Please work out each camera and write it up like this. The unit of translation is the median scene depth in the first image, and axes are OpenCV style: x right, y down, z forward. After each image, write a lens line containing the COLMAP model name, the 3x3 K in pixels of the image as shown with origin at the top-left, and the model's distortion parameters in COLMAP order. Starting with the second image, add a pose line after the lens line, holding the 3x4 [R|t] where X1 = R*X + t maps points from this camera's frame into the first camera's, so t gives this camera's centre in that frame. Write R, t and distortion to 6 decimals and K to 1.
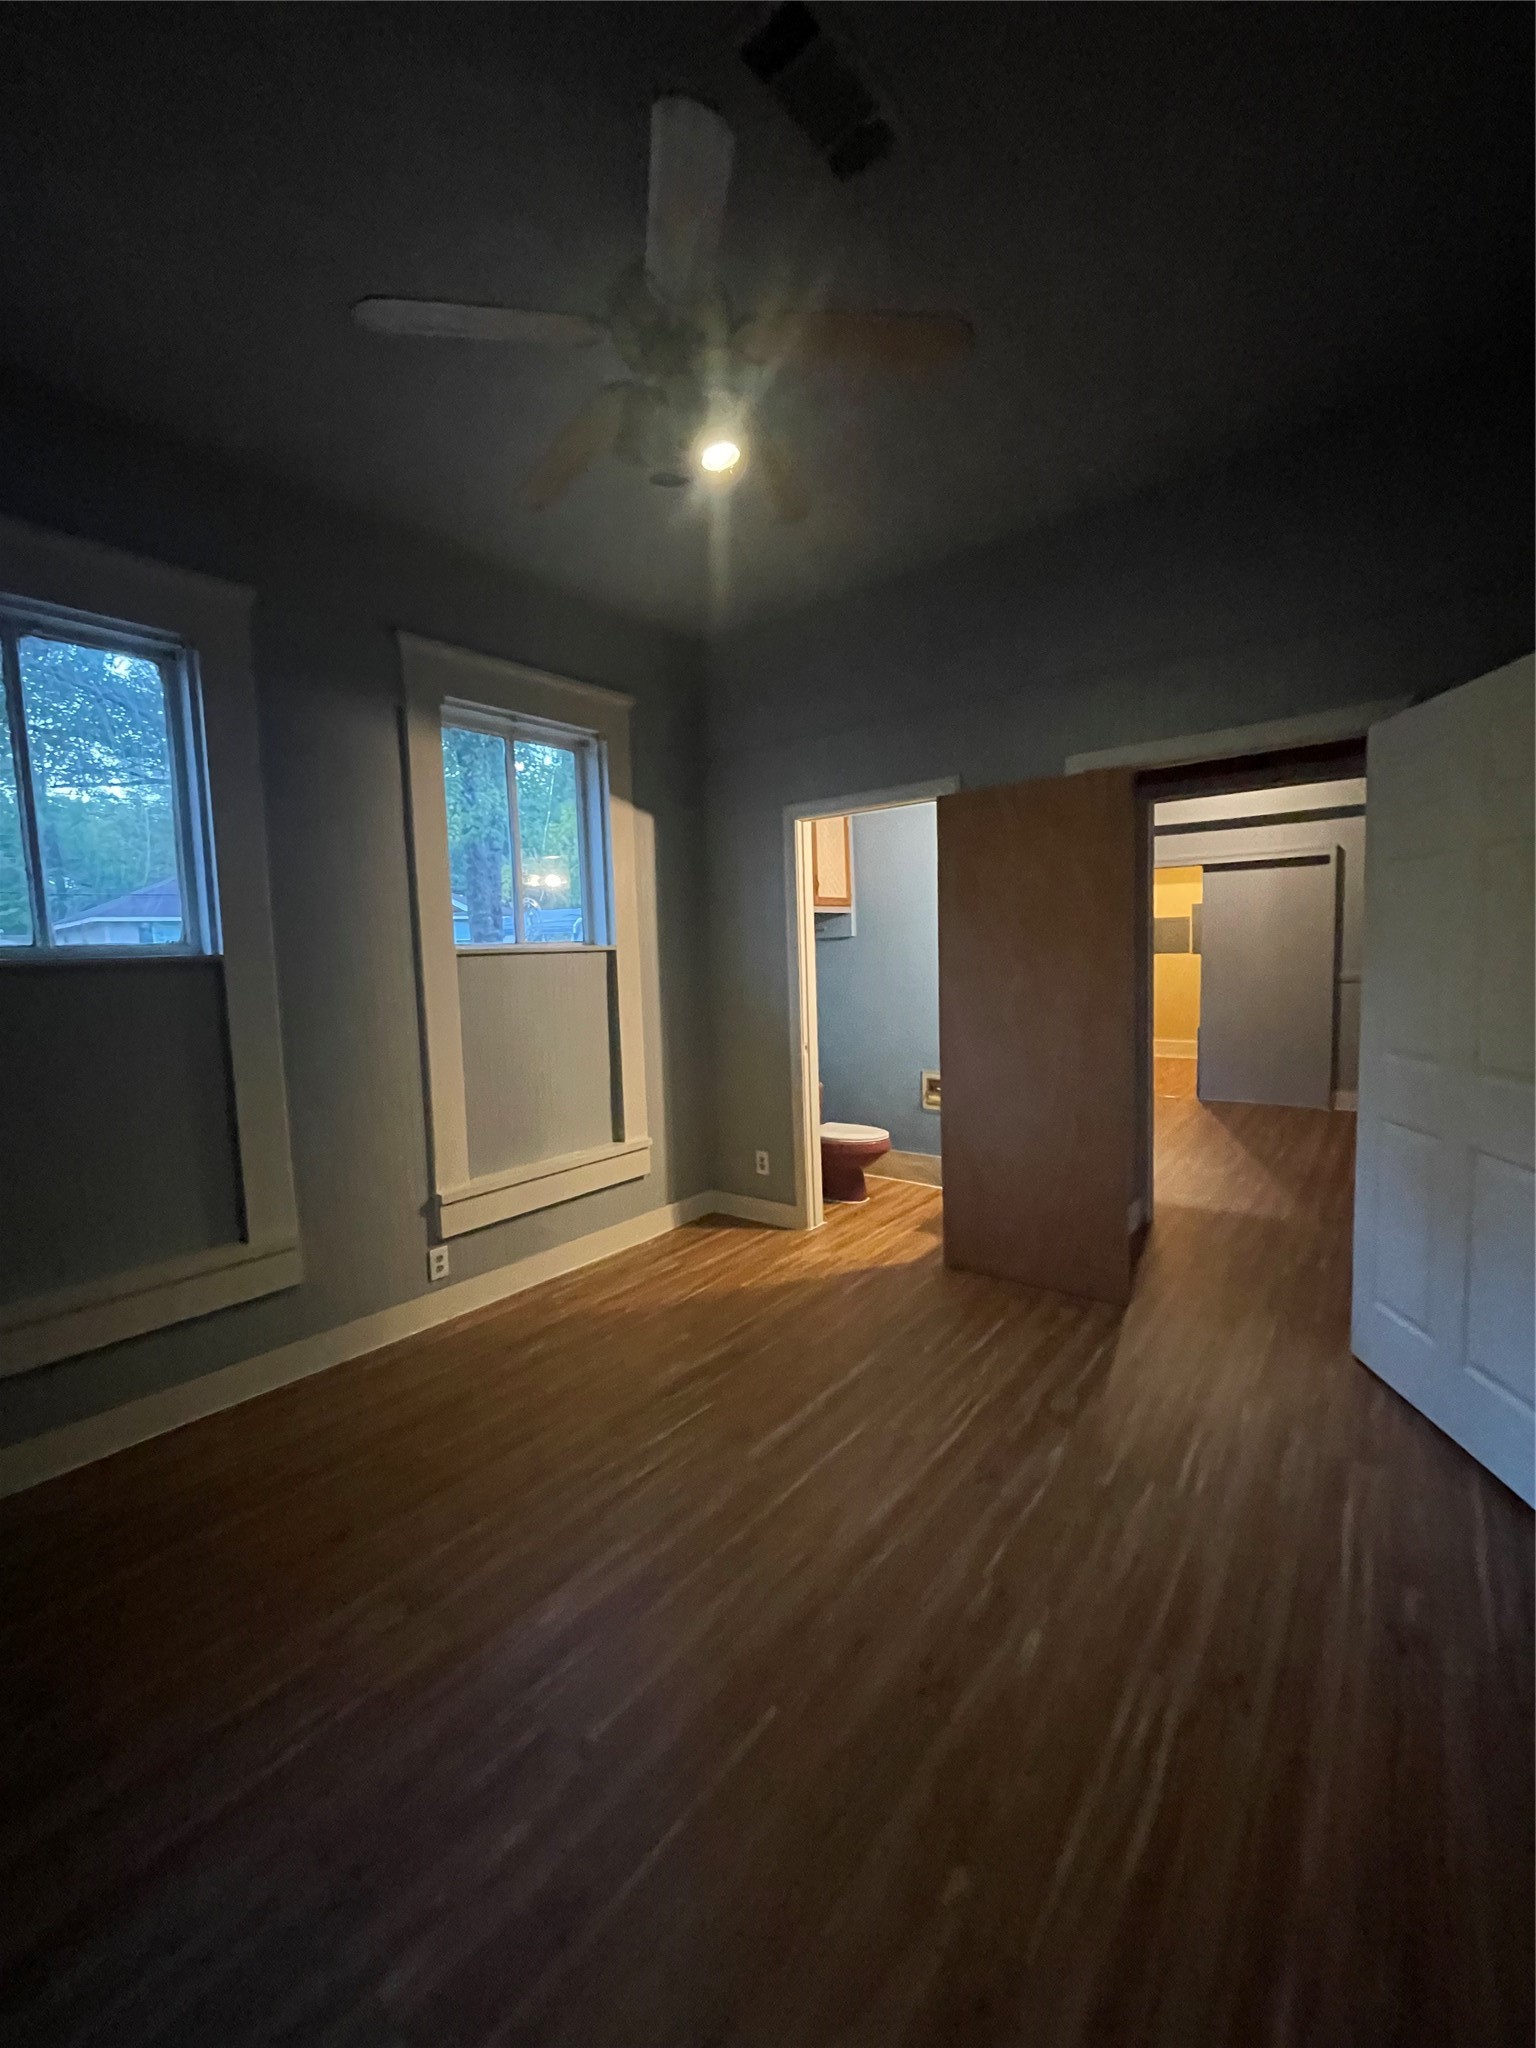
lens RADIAL K [[820.6, 0, 777.7], [0, 820.6, 1009.8], [0, 0, 1]] dist [0.013587, 0.000274]
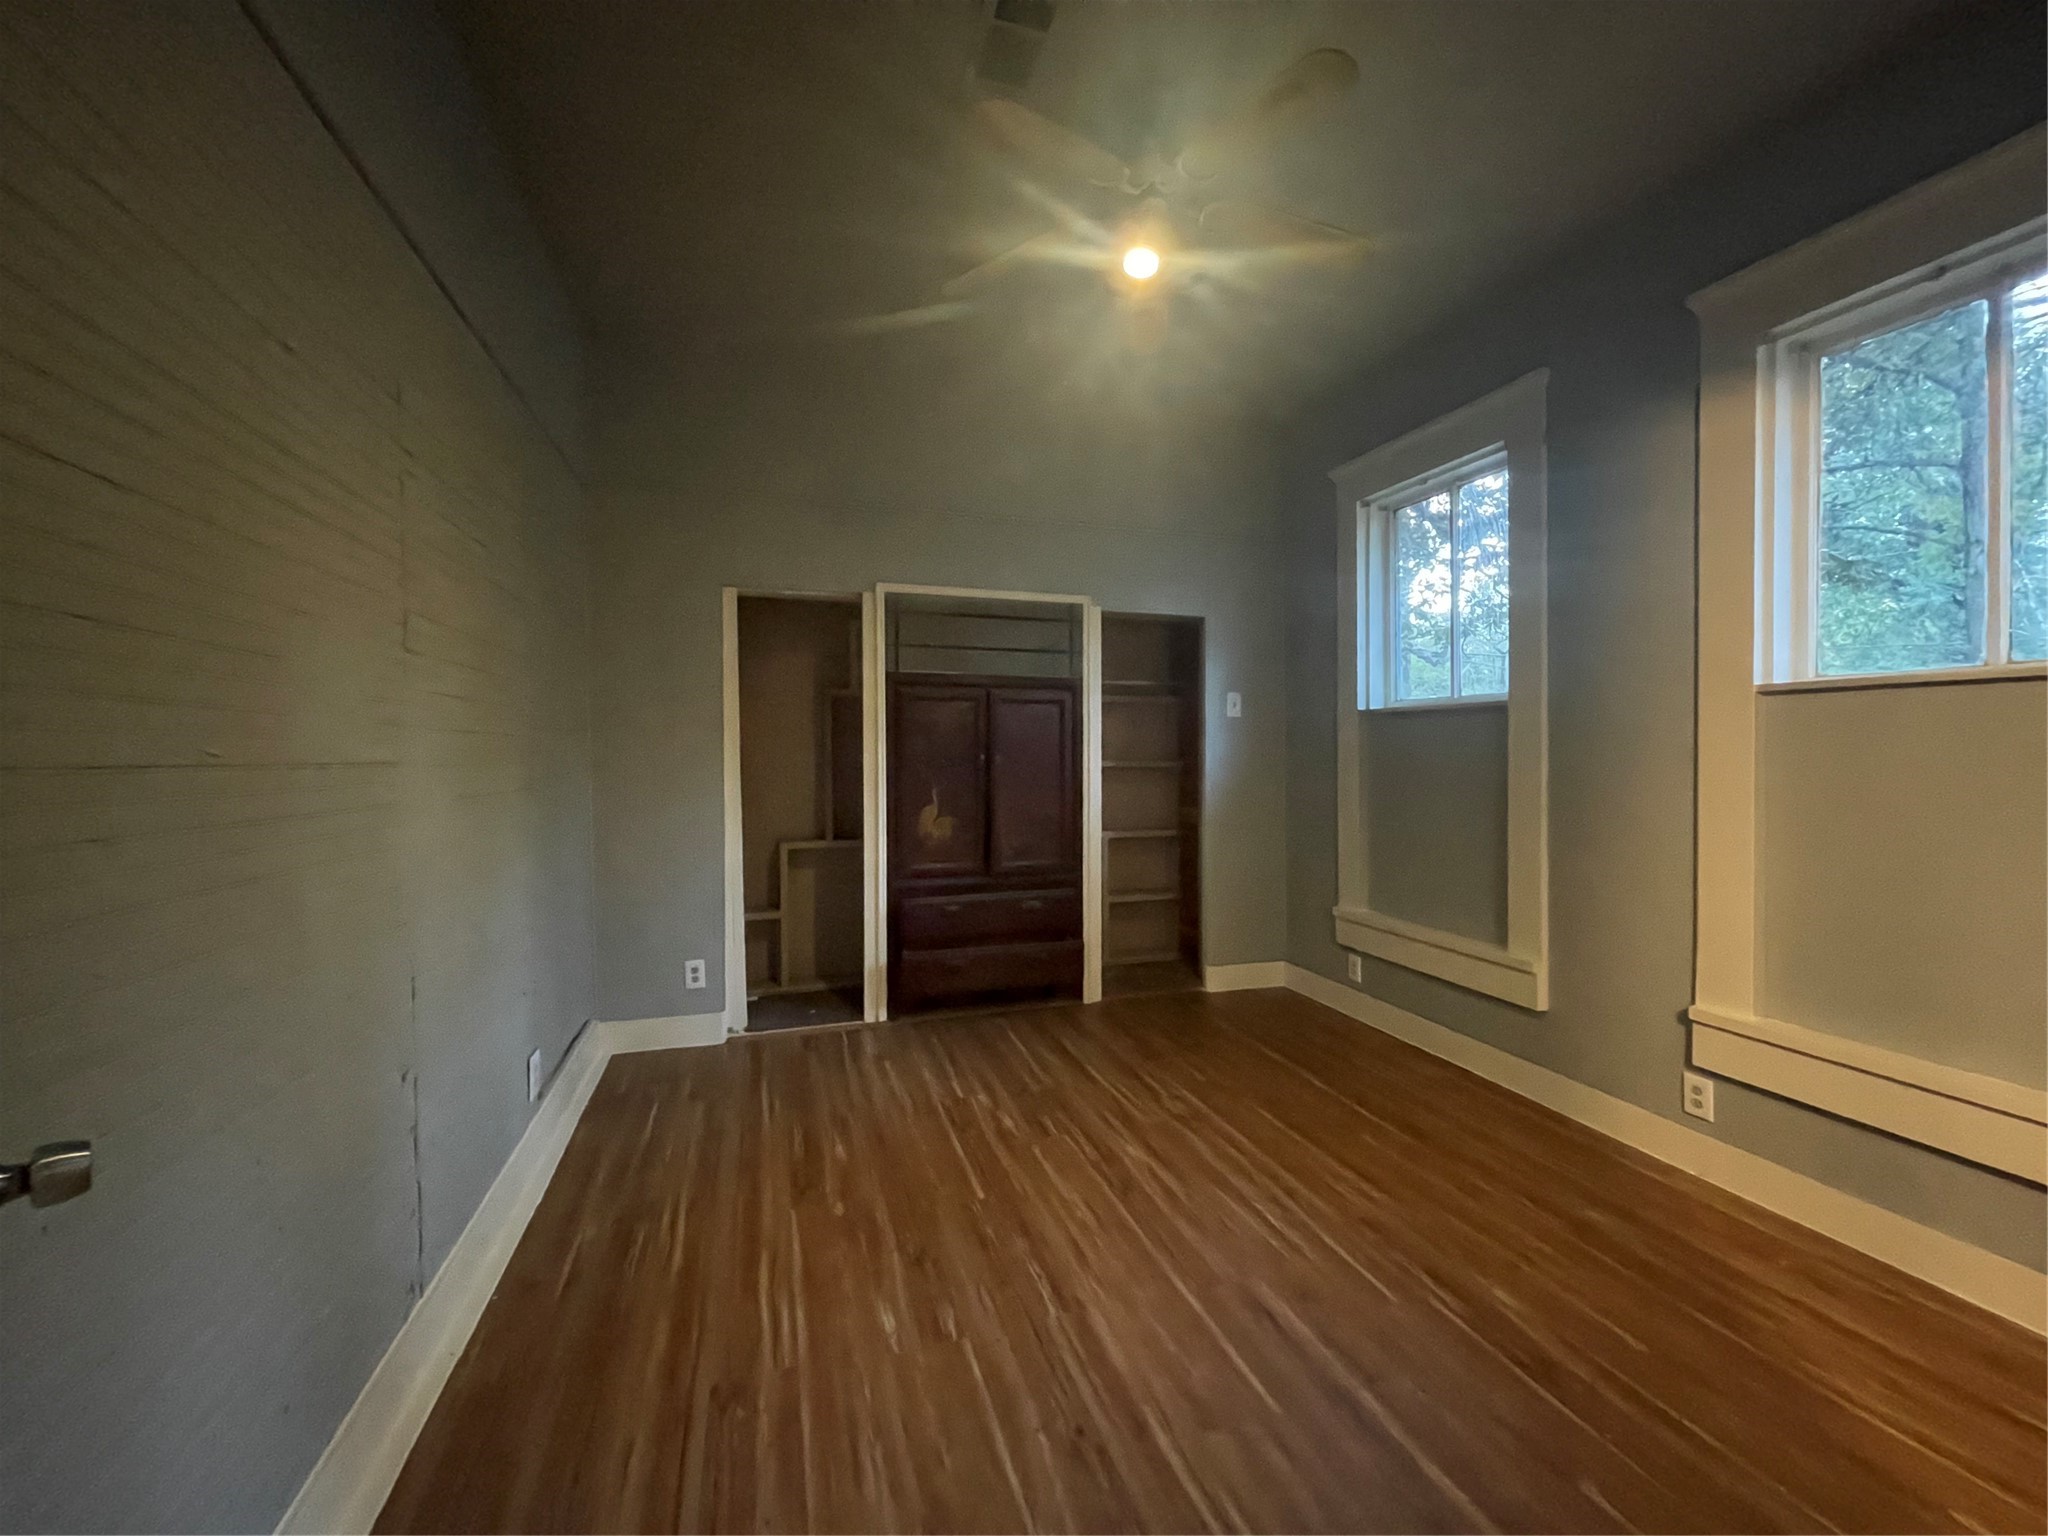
lens RADIAL K [[820.6, 0, 1030.4], [0, 820.6, 763.9], [0, 0, 1]] dist [0.013587, 0.000274]
pose [[-0.554996, 0.052695, -0.830182, 0.685606], [-0.038648, 0.995280, 0.089012, -0.056682], [0.830955, 0.081486, -0.550340, 1.079808]]
